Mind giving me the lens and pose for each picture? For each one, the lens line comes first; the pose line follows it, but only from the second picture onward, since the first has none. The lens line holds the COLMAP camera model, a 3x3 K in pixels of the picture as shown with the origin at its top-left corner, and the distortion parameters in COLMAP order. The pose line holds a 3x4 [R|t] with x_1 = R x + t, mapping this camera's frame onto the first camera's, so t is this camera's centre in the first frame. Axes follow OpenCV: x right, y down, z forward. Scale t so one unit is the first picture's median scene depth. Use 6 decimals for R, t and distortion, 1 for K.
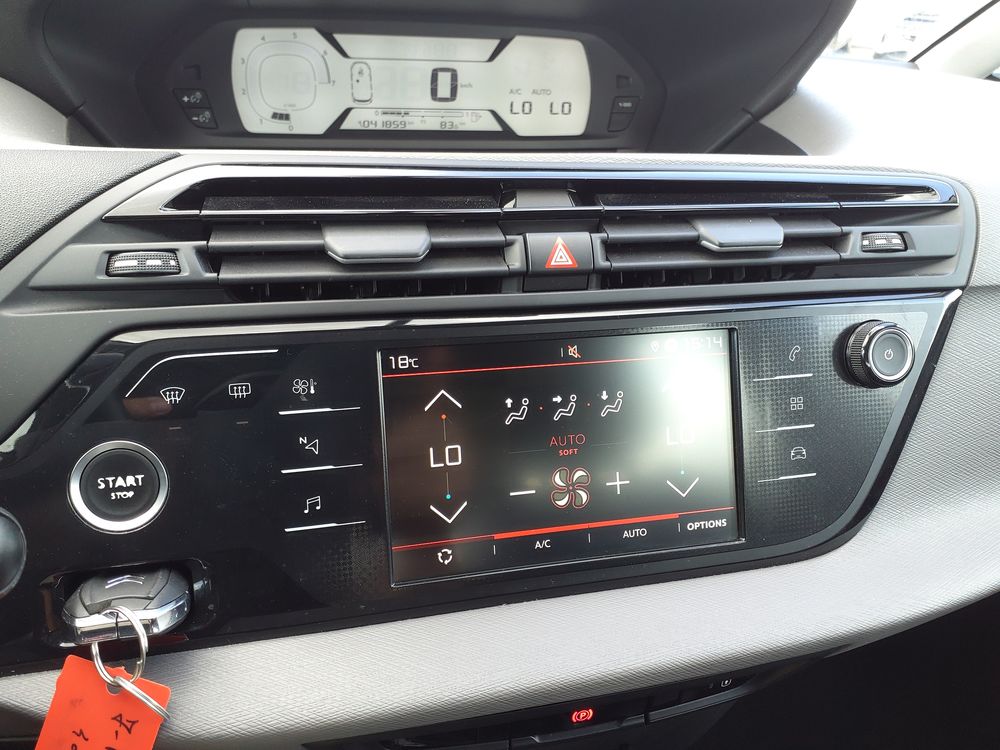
lens RADIAL K [[736.2, 0, 506.1], [0, 736.2, 381.5], [0, 0, 1]] dist [0.036022, -0.070219]
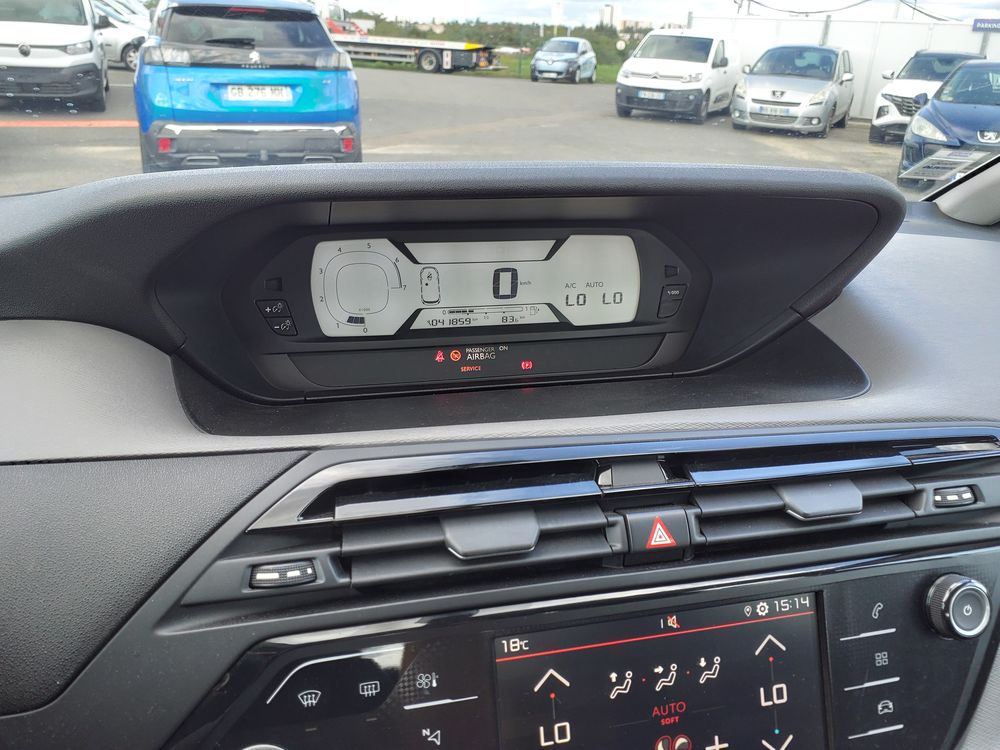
lens RADIAL K [[736.2, 0, 485.3], [0, 736.2, 345.1], [0, 0, 1]] dist [0.036022, -0.070219]
pose [[0.999781, -0.013759, -0.015798, -0.151697], [0.012361, 0.996272, -0.085382, -0.345760], [0.016914, 0.085167, 0.996223, -0.087122]]
